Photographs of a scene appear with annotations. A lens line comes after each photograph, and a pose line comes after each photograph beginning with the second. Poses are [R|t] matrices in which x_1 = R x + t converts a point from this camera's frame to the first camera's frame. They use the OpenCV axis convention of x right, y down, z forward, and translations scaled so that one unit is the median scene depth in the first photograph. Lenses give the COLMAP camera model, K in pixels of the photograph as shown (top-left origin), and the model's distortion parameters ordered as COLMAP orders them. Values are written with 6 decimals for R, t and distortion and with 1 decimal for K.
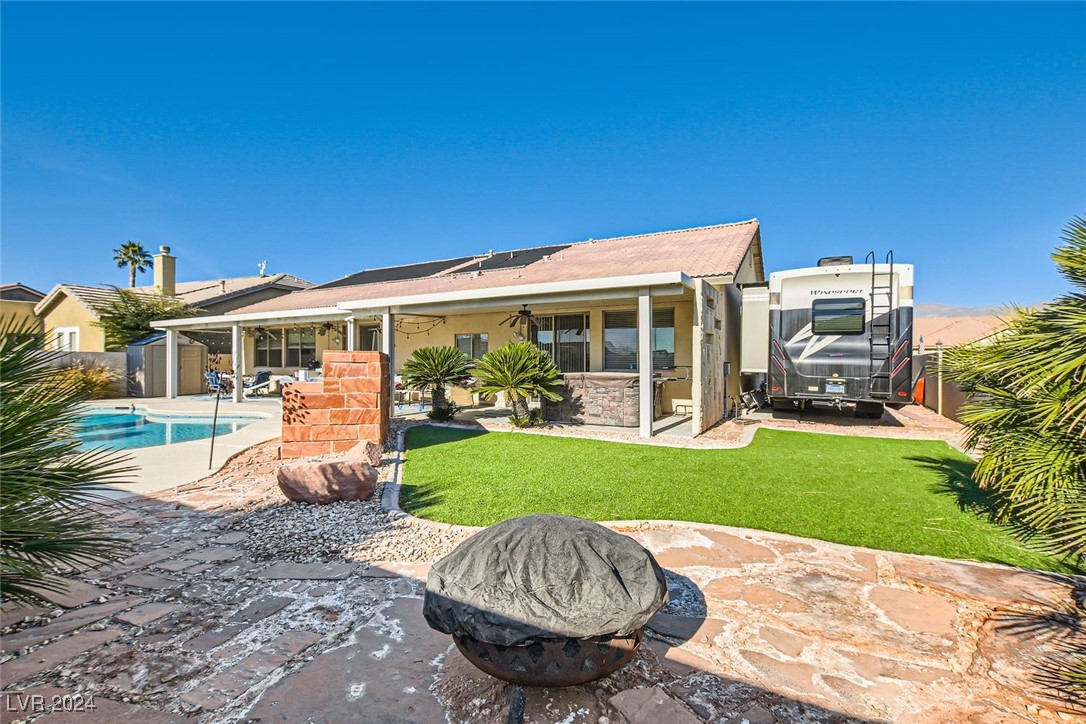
lens RADIAL K [[476.7, 0, 544.1], [0, 476.7, 357.7], [0, 0, 1]] dist [0.014549, 0.000043]
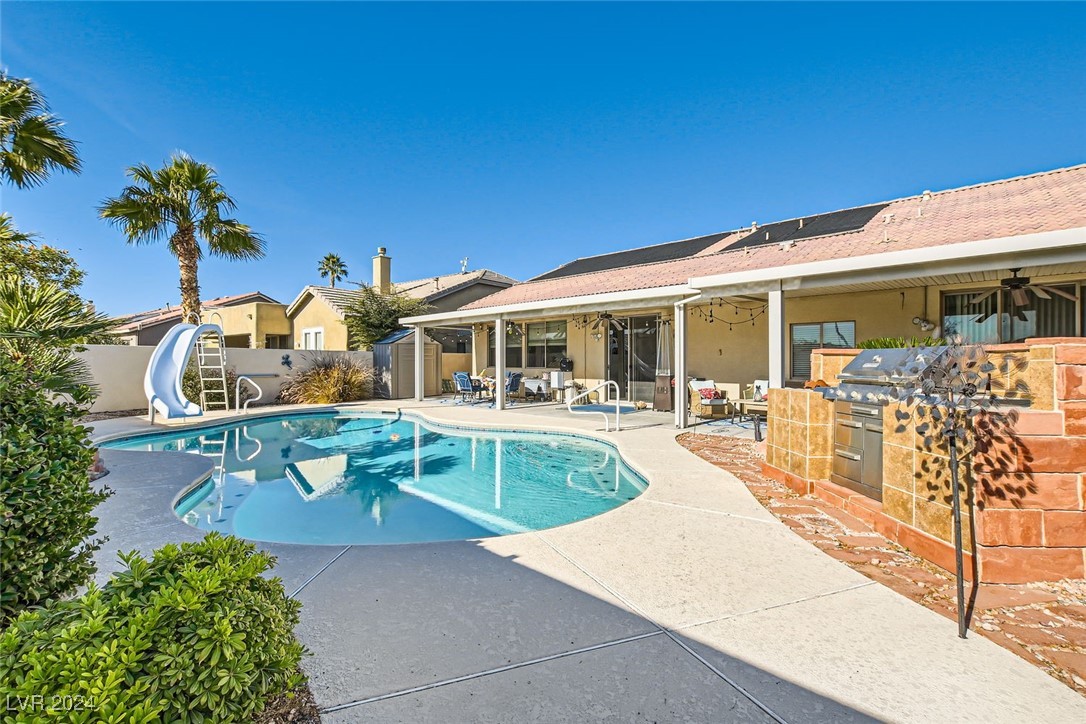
lens RADIAL K [[466.2, 0, 543.0], [0, 466.2, 362.0], [0, 0, 1]] dist [-0.010219, 0.000080]
pose [[0.970118, 0.001542, -0.242631, -0.308623], [0.000984, 0.999947, 0.010287, 0.000695], [0.242634, -0.010218, 0.970064, 0.181124]]
